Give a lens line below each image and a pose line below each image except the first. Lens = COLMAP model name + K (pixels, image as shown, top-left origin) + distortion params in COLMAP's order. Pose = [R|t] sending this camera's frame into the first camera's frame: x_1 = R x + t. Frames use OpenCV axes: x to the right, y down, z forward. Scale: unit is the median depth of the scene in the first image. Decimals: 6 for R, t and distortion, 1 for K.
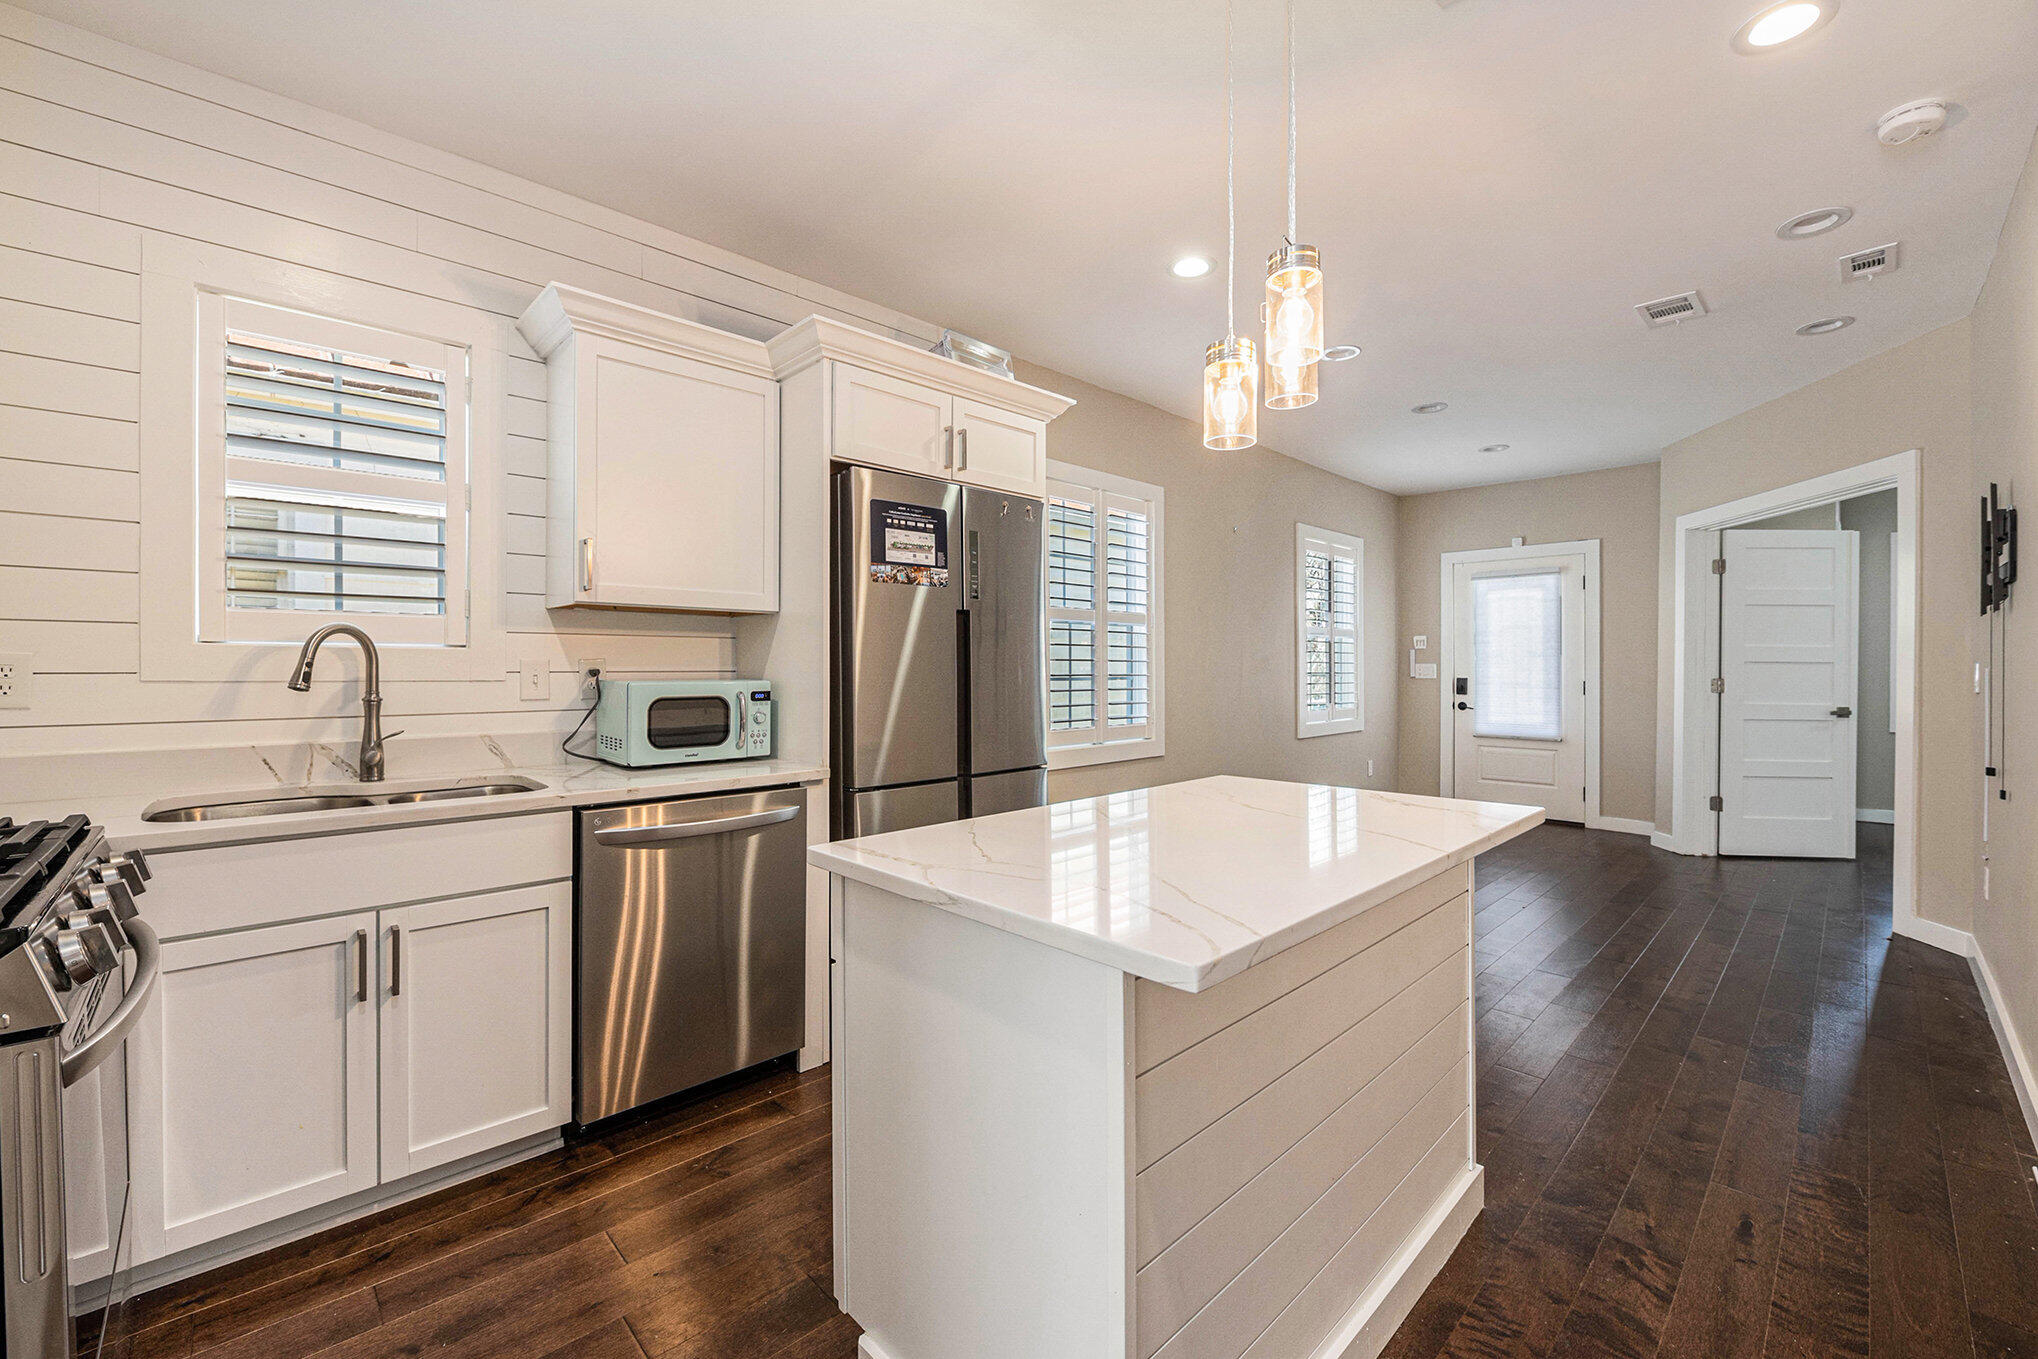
lens RADIAL K [[819.0, 0, 1016.0], [0, 819.0, 663.2], [0, 0, 1]] dist [-0.012363, -0.002661]
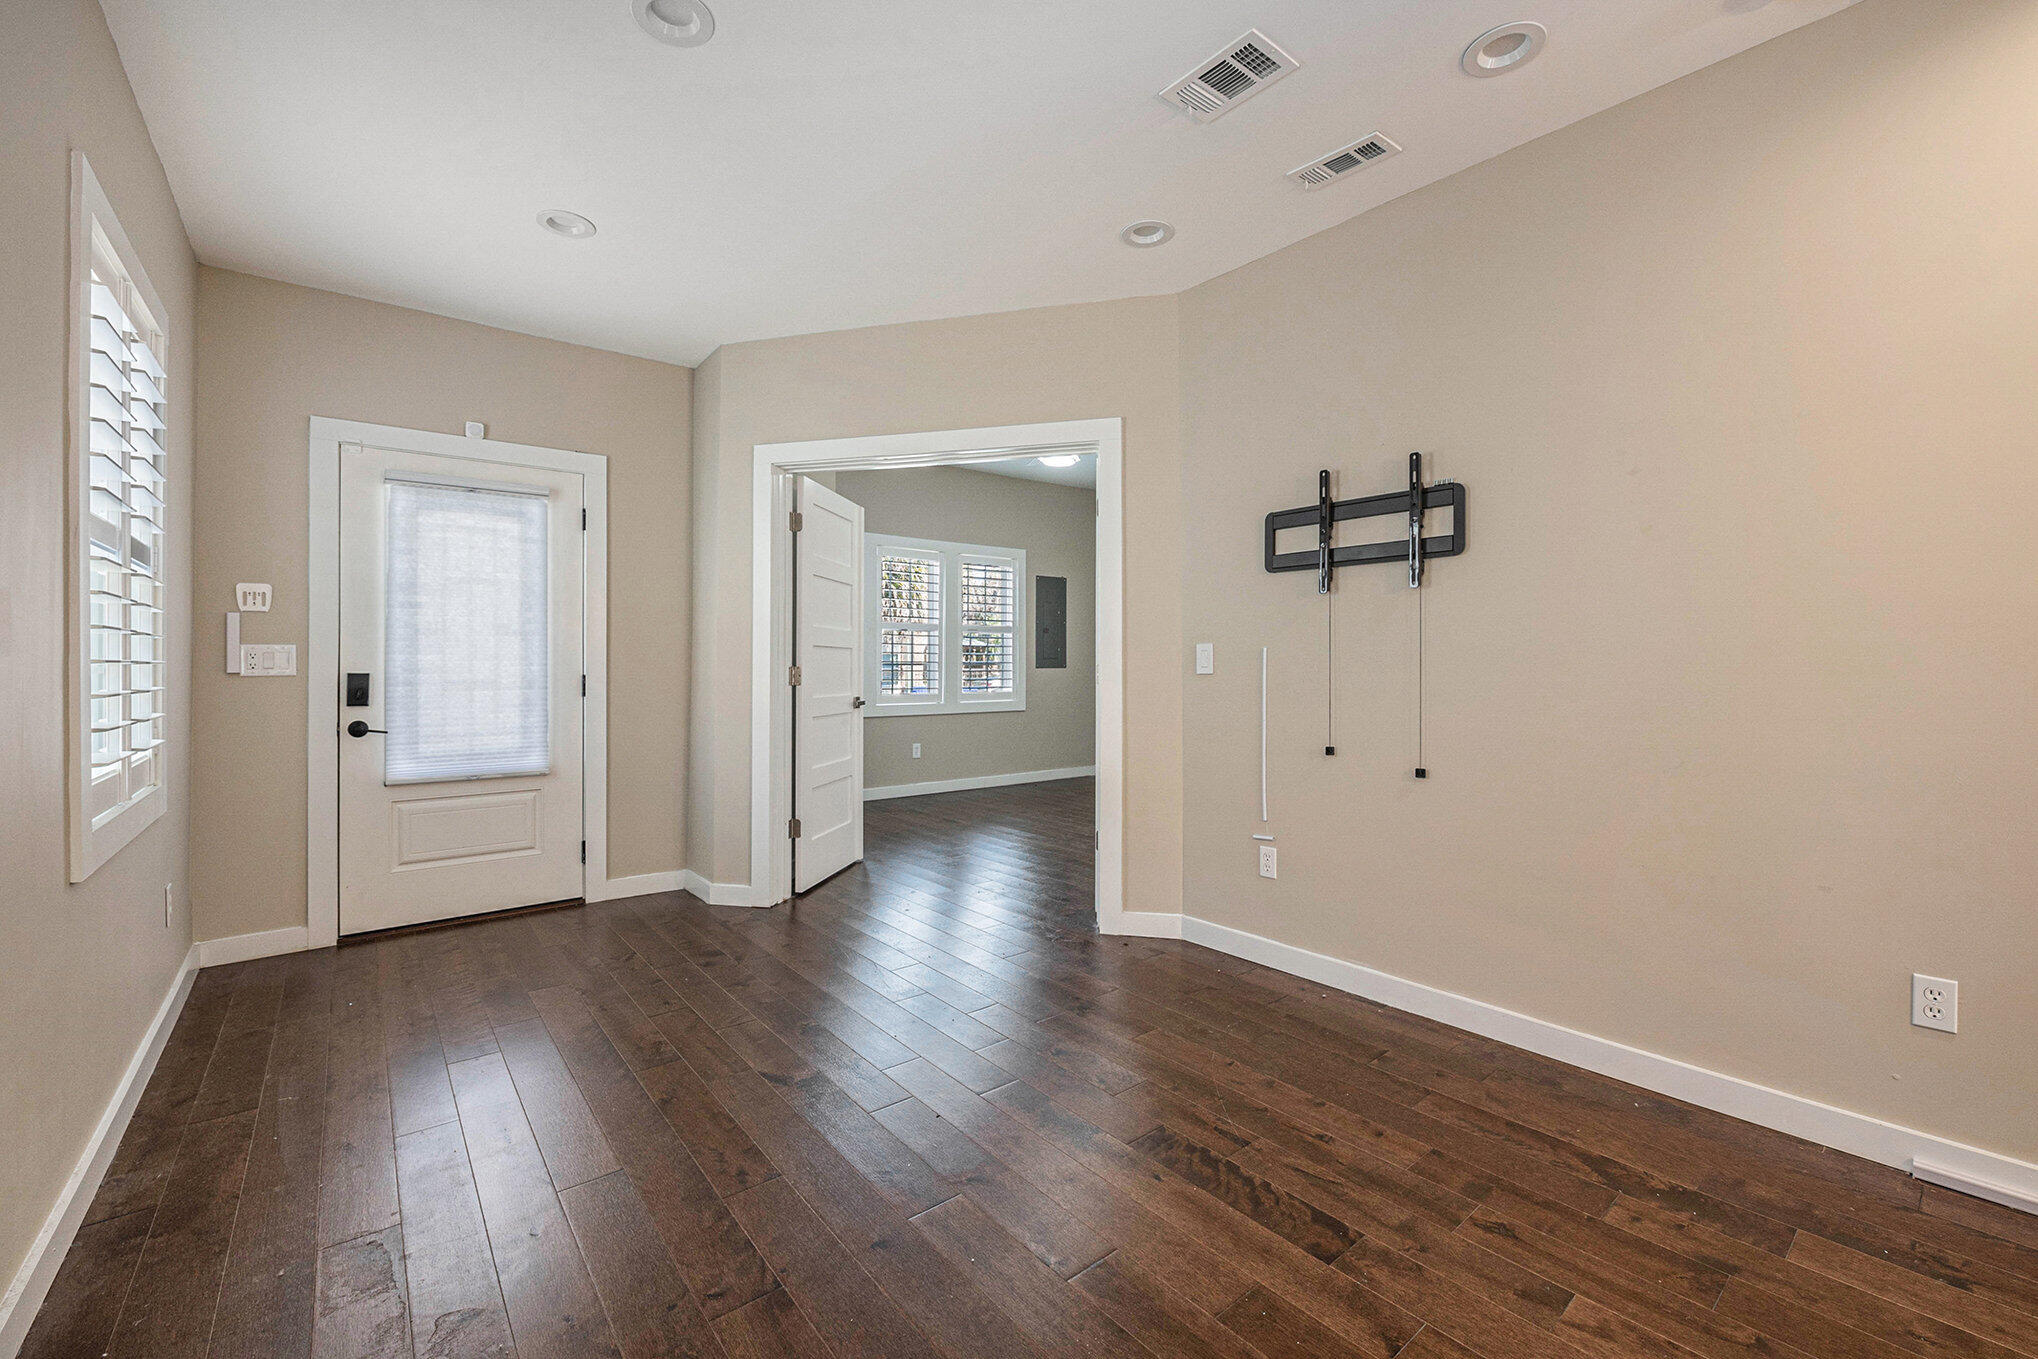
lens RADIAL K [[819.0, 0, 1012.4], [0, 819.0, 664.3], [0, 0, 1]] dist [-0.012363, -0.002661]
pose [[0.072625, 0.001791, 0.997358, 0.183877], [0.002346, 0.999995, -0.001967, 0.034785], [-0.997357, 0.002483, 0.072621, 1.336178]]
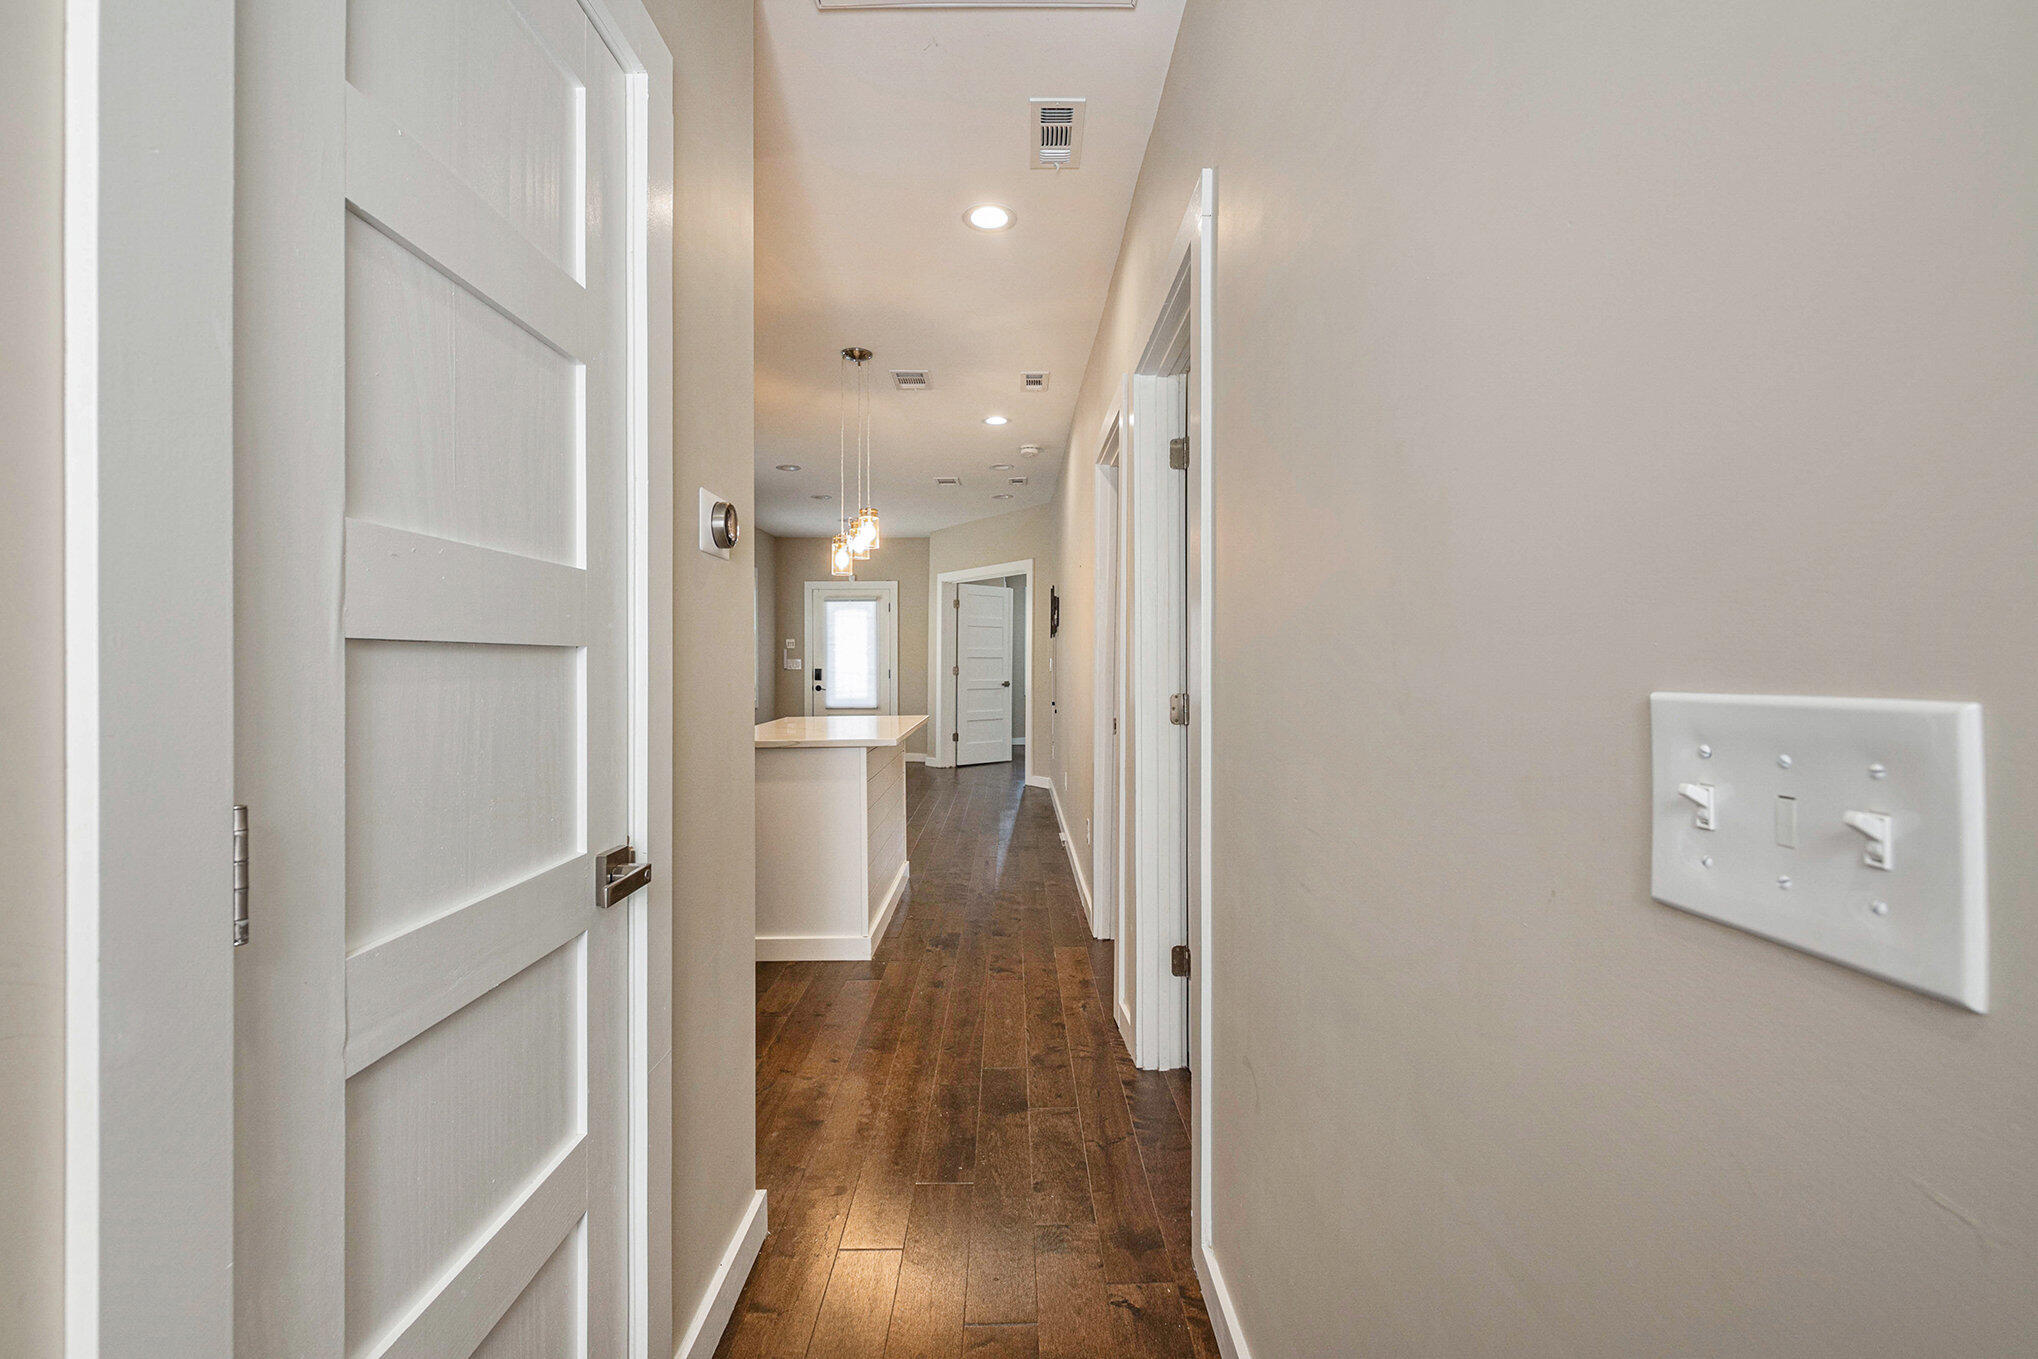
lens RADIAL K [[819.0, 0, 1020.5], [0, 819.0, 662.8], [0, 0, 1]] dist [-0.012363, -0.002661]
pose [[0.680512, -0.003947, 0.732727, -0.655604], [0.000900, 0.999989, 0.004550, 0.003325], [-0.732737, -0.002437, 0.680508, -0.607038]]
